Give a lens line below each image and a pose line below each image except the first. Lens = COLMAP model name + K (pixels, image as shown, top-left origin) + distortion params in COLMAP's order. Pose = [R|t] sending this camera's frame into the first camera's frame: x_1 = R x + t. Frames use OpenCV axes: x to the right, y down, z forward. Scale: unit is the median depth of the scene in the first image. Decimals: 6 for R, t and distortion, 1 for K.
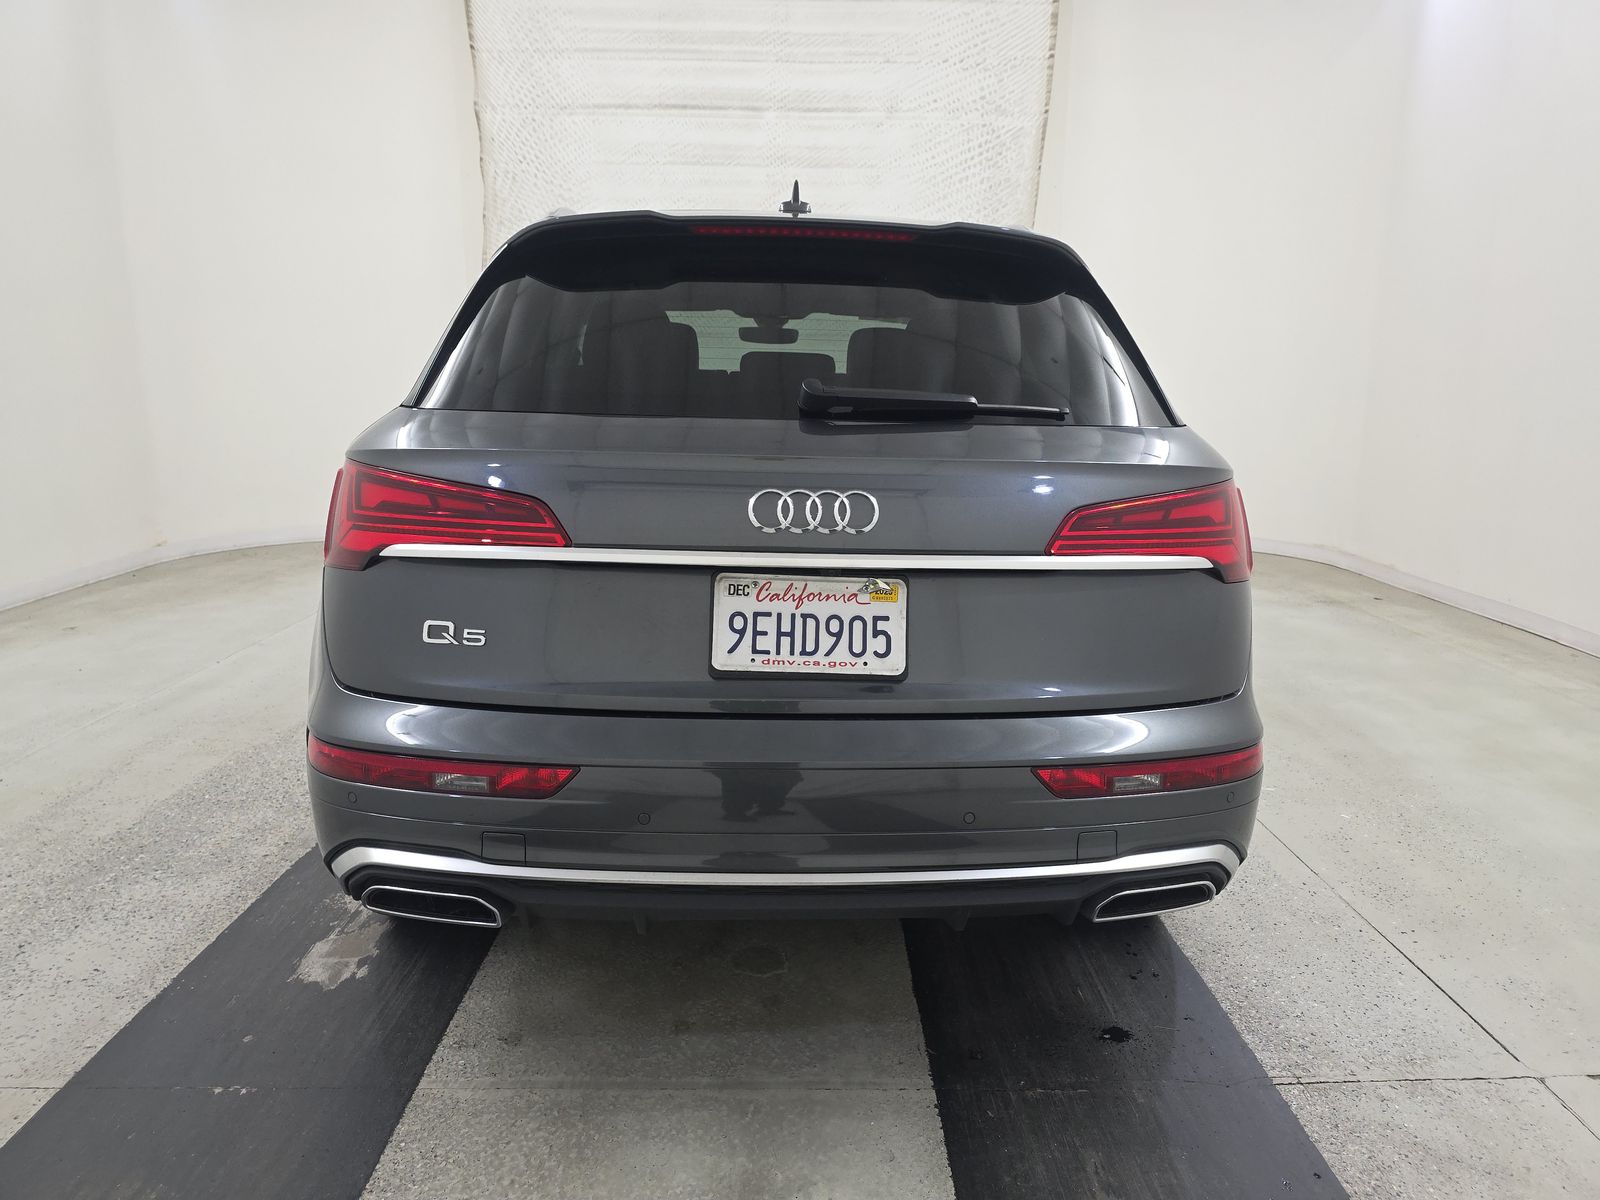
lens RADIAL K [[1070.6, 0, 807.6], [0, 1070.6, 595.0], [0, 0, 1]] dist [0.034514, -0.028813]
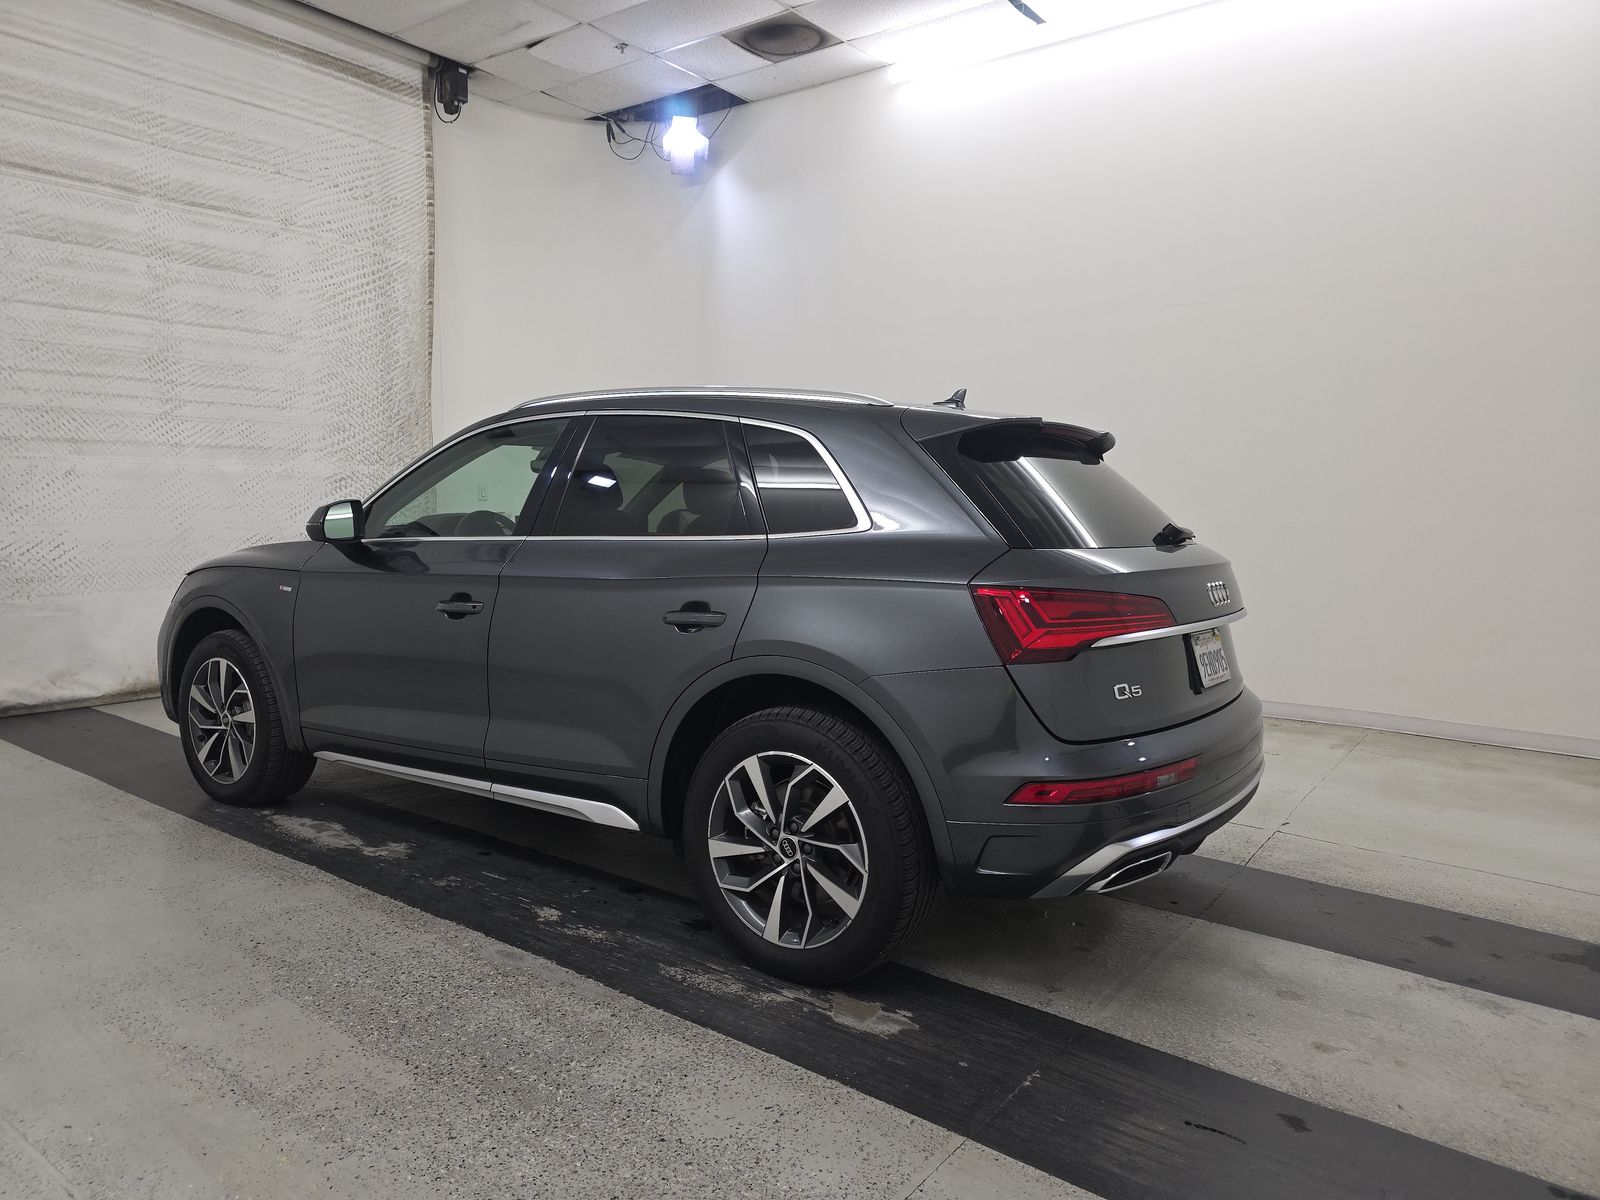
lens RADIAL K [[1070.6, 0, 787.9], [0, 1070.6, 606.7], [0, 0, 1]] dist [0.034514, -0.028813]
pose [[0.626505, -0.083566, 0.774924, -0.420922], [0.147378, 0.989001, -0.012499, -0.031480], [-0.765357, 0.122037, 0.631931, 0.086917]]
